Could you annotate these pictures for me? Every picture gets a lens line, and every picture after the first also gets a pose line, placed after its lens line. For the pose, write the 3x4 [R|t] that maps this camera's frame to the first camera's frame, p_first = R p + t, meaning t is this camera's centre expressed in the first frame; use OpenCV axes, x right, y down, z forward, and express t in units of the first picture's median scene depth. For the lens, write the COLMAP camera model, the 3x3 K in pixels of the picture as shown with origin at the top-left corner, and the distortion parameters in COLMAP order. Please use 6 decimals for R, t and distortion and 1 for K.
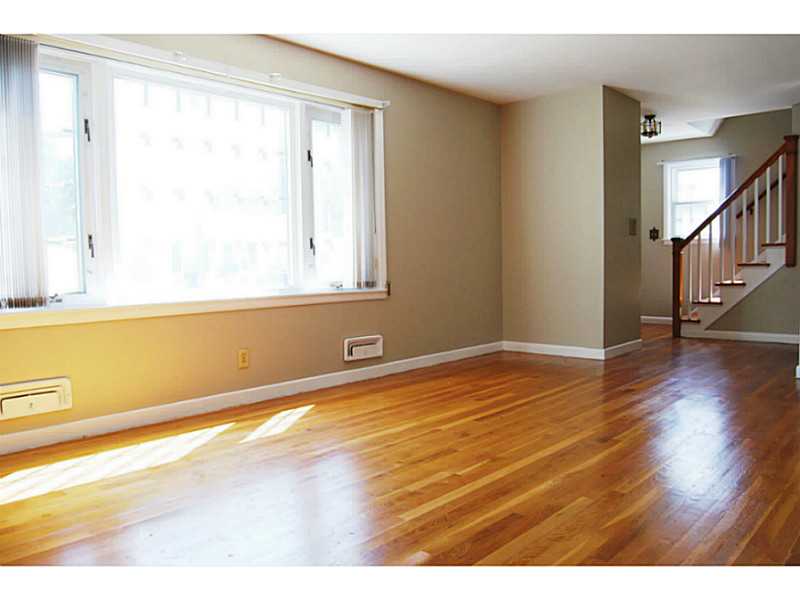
lens RADIAL K [[633.1, 0, 409.5], [0, 633.1, 300.1], [0, 0, 1]] dist [-0.081279, 0.002366]
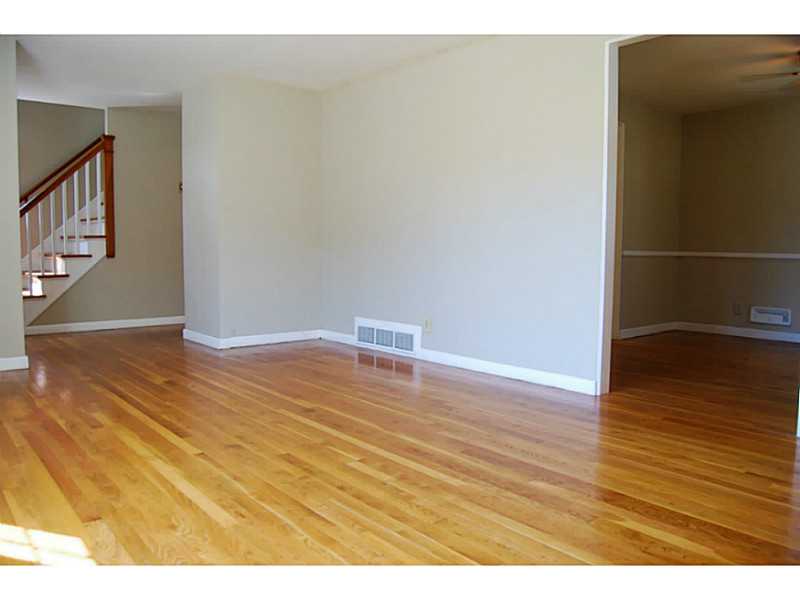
lens RADIAL K [[633.1, 0, 409.5], [0, 633.1, 300.1], [0, 0, 1]] dist [-0.081279, 0.002366]
pose [[0.128820, -0.065148, 0.989526, -0.710707], [0.053387, 0.996848, 0.058680, -0.028427], [-0.990230, 0.045269, 0.131893, 0.607315]]
